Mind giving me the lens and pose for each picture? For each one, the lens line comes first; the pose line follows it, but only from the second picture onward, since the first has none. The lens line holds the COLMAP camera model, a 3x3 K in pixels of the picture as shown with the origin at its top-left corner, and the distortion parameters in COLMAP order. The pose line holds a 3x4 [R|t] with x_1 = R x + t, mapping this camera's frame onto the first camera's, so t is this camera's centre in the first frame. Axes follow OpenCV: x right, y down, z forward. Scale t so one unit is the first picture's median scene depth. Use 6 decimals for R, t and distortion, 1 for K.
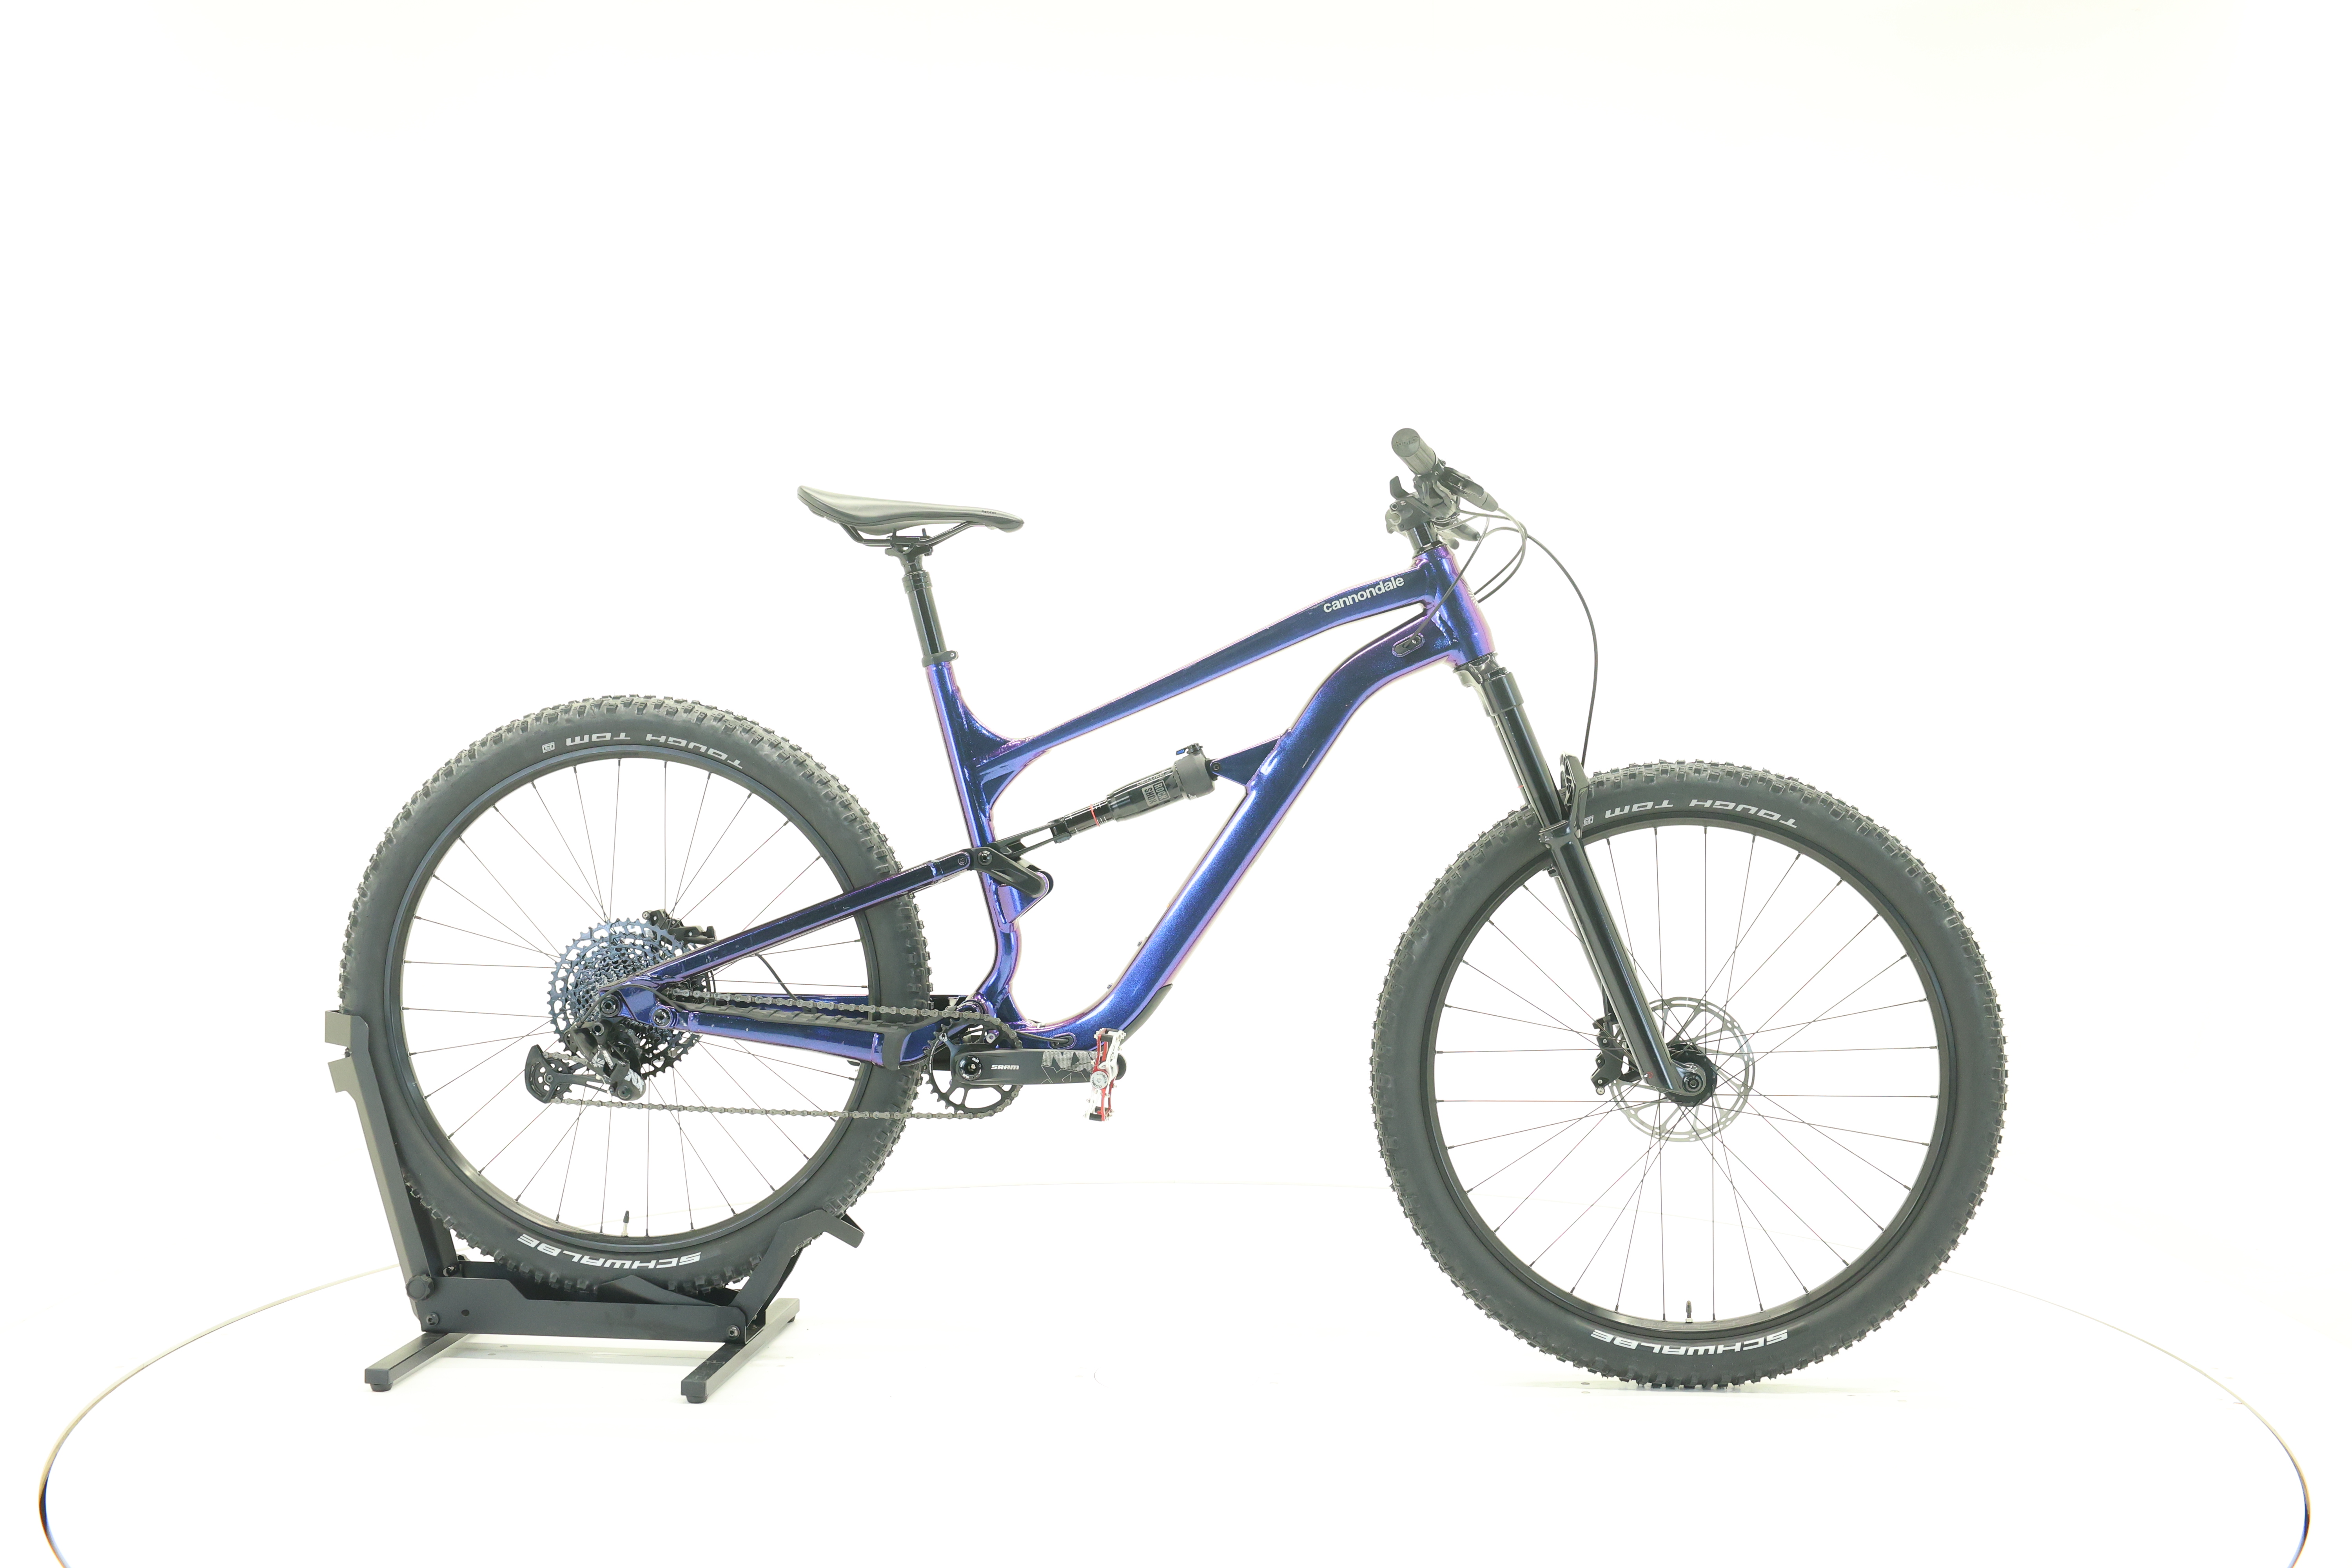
lens RADIAL K [[2446.4, 0, 1177.4], [0, 2446.4, 781.2], [0, 0, 1]] dist [-0.001779, 0.000000]
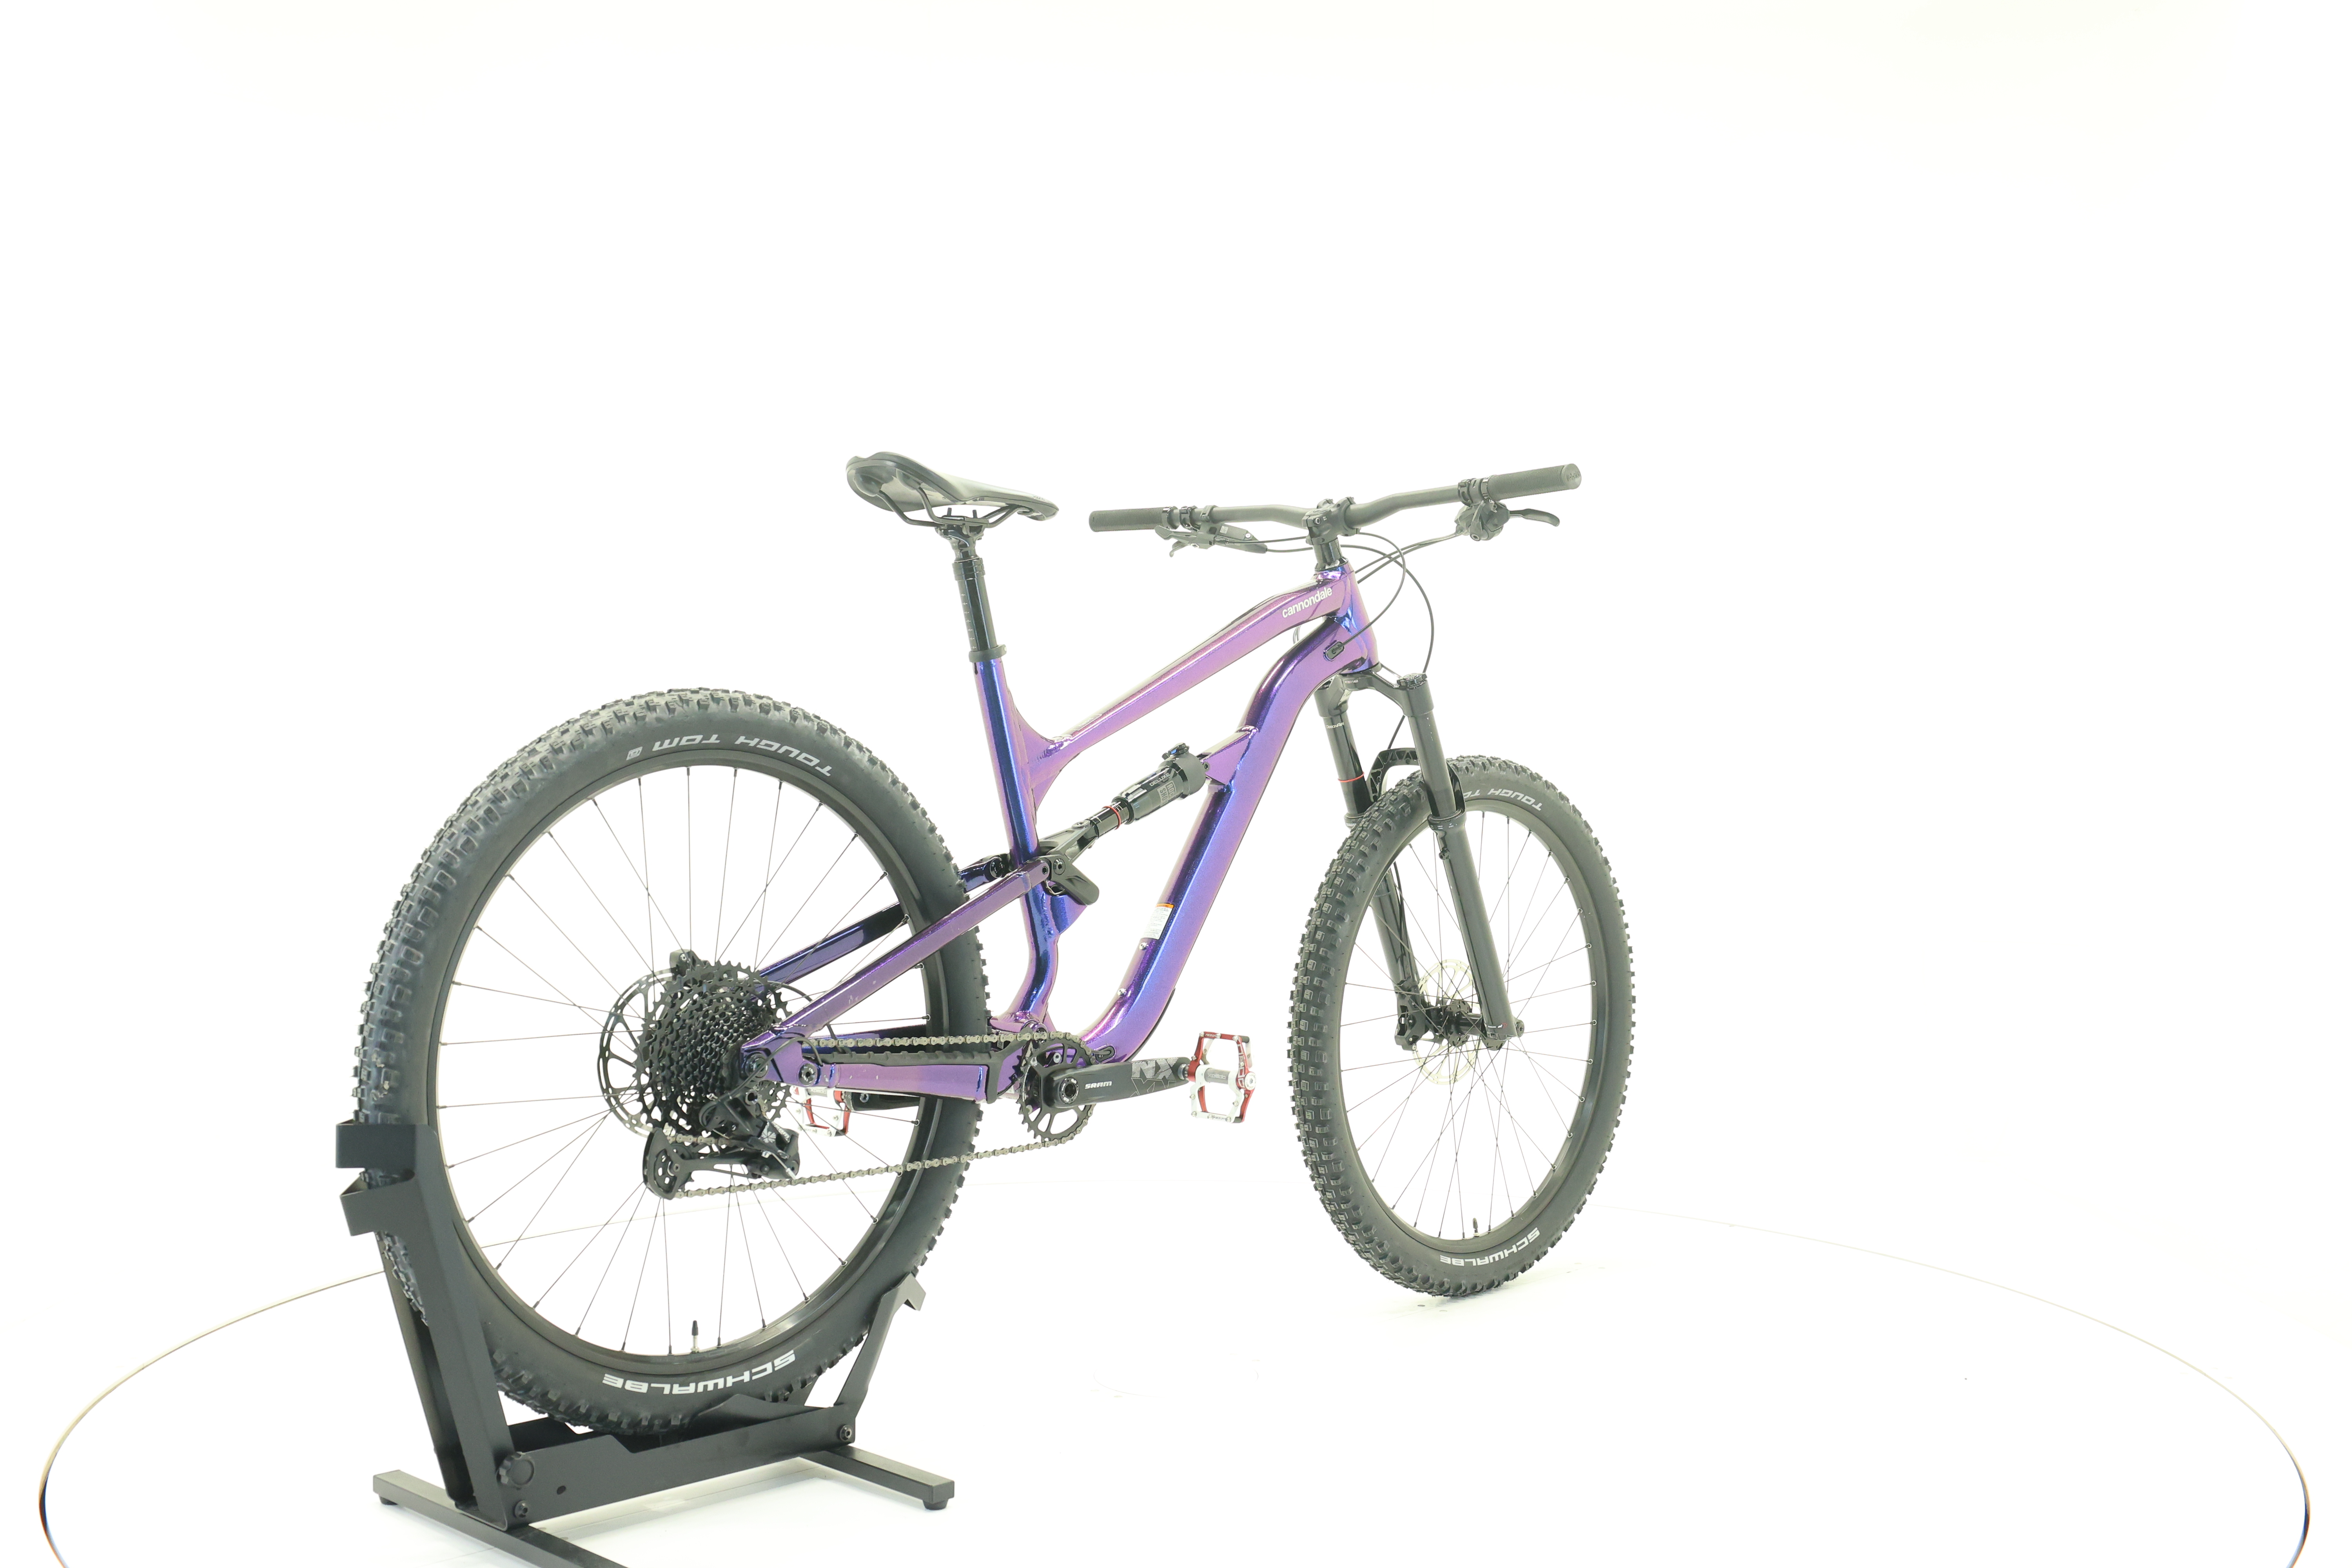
lens RADIAL K [[2446.4, 0, 1168.0], [0, 2446.4, 776.6], [0, 0, 1]] dist [-0.001779, 0.000000]
pose [[0.628884, -0.016439, 0.777326, -0.770514], [0.015929, 0.999839, 0.008258, -0.010181], [-0.777336, 0.007188, 0.629044, 0.369263]]
